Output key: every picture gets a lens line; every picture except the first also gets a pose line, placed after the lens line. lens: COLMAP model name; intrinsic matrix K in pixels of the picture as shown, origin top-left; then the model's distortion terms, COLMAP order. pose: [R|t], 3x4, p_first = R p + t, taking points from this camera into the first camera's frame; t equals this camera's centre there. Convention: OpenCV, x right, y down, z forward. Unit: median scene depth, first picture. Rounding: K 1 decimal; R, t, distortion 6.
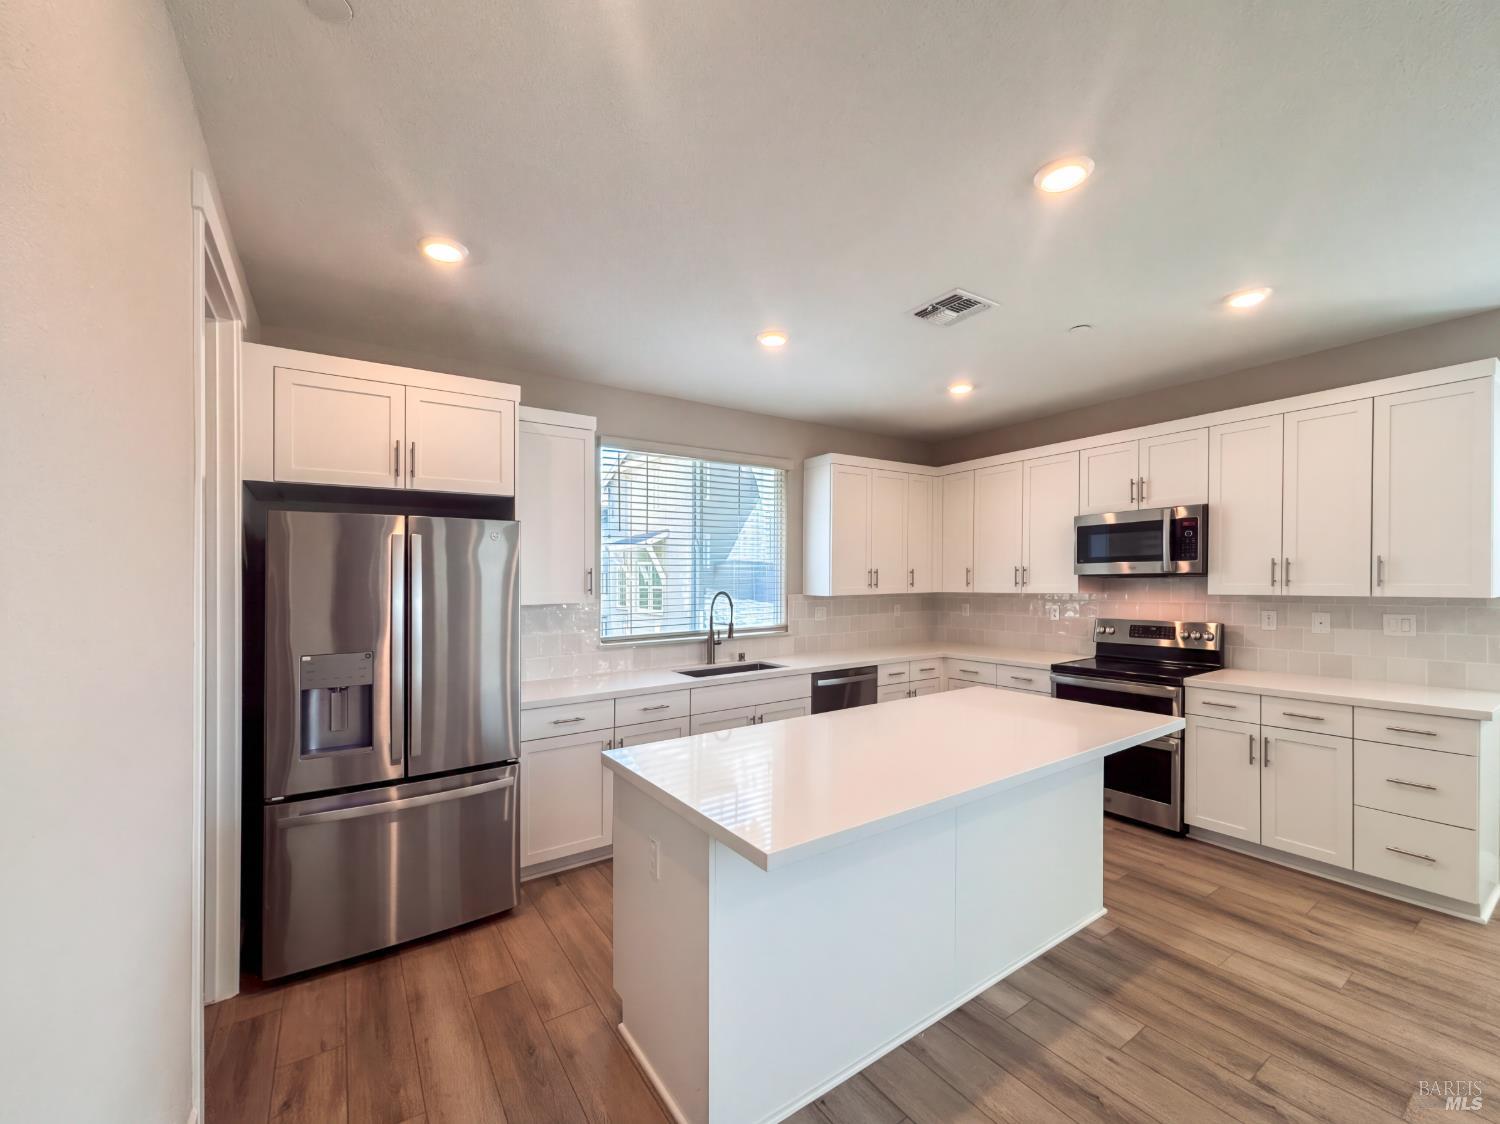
lens RADIAL K [[630.3, 0, 744.1], [0, 630.3, 579.8], [0, 0, 1]] dist [0.000218, 0.000071]
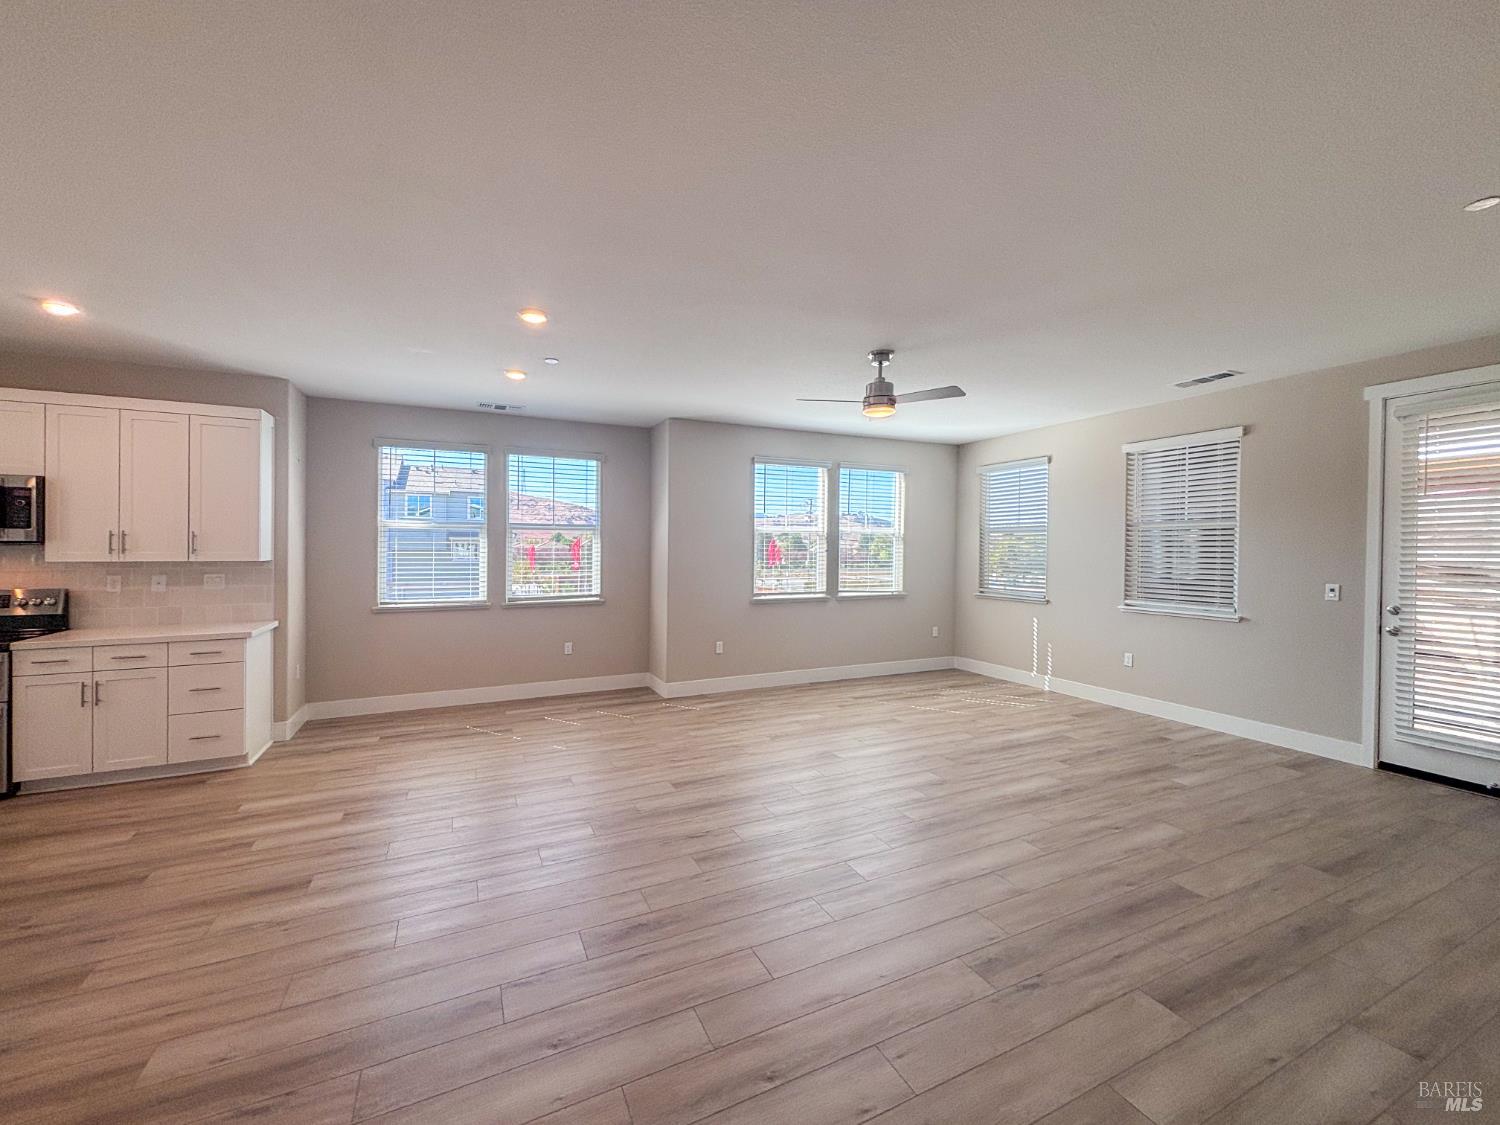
lens RADIAL K [[604.7, 0, 750.0], [0, 604.7, 562.5], [0, 0, 1]] dist [0.000073, 0.000004]
pose [[0.155327, -0.016927, 0.987718, -0.095156], [-0.006063, 0.999818, 0.018088, -0.001611], [-0.987845, -0.008798, 0.155196, -0.362334]]
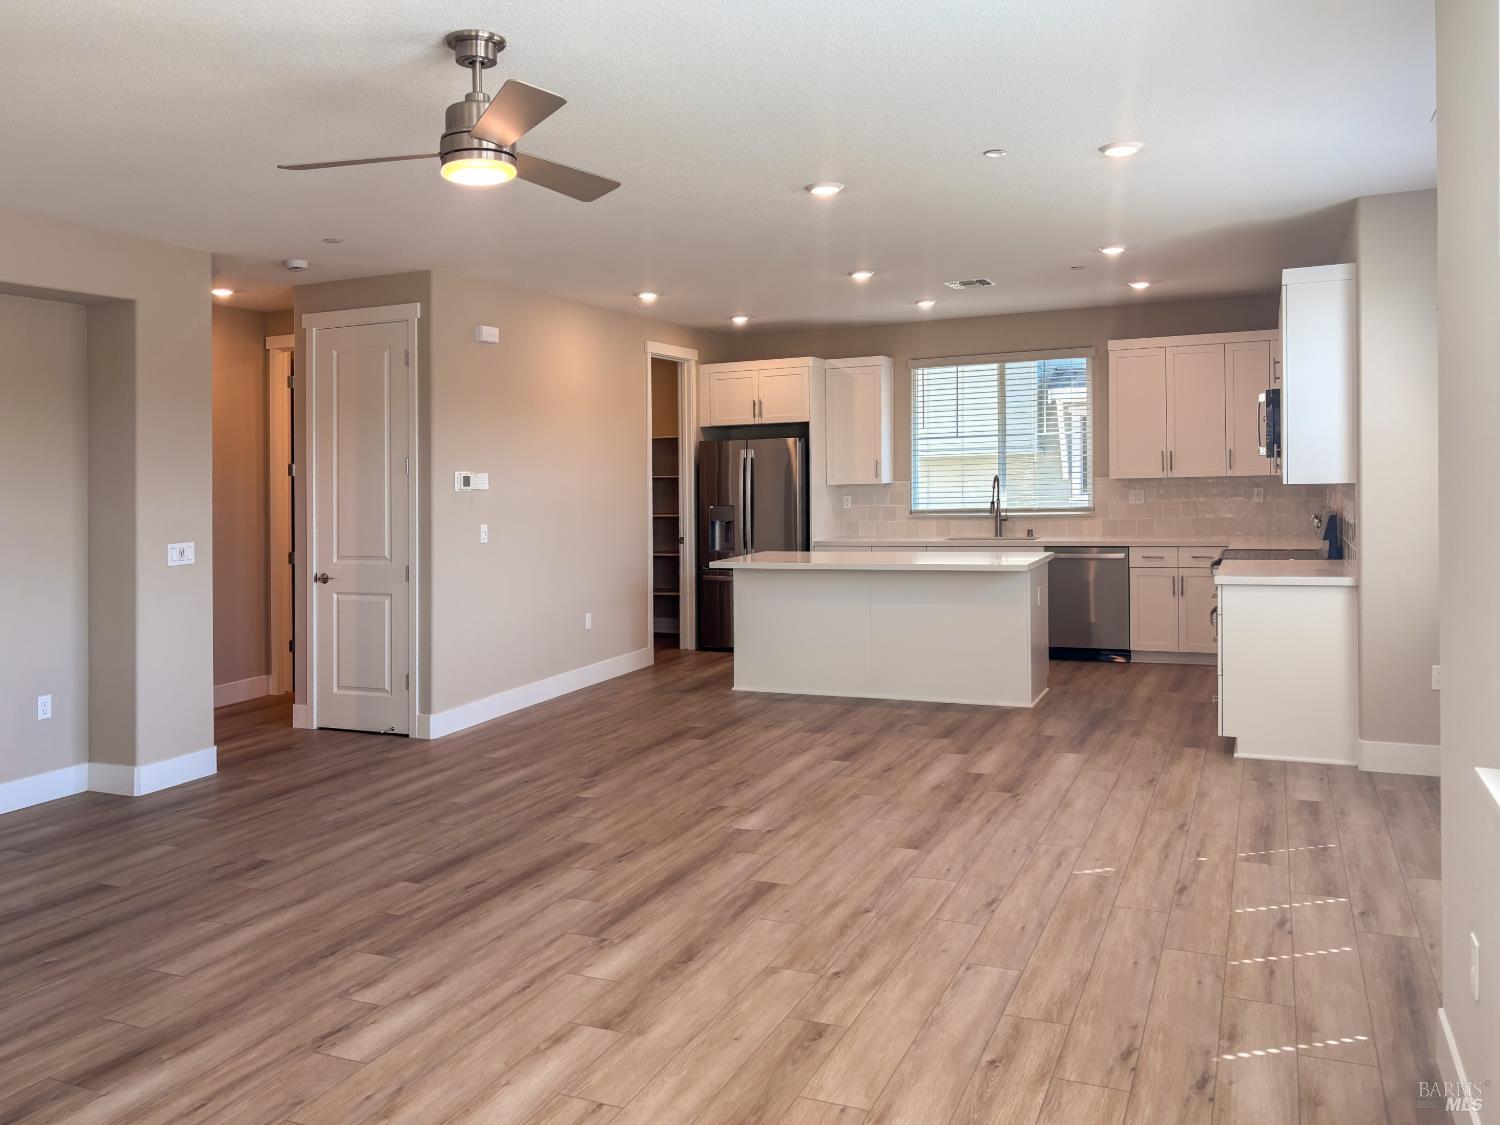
lens RADIAL K [[1182.9, 0, 750.0], [0, 1182.9, 562.5], [0, 0, 1]] dist [0.005083, 0.005375]
pose [[0.526834, 0.062240, -0.847687, 1.928715], [0.025918, 0.995675, 0.089214, -0.036028], [0.849573, -0.068971, 0.522942, -0.708321]]
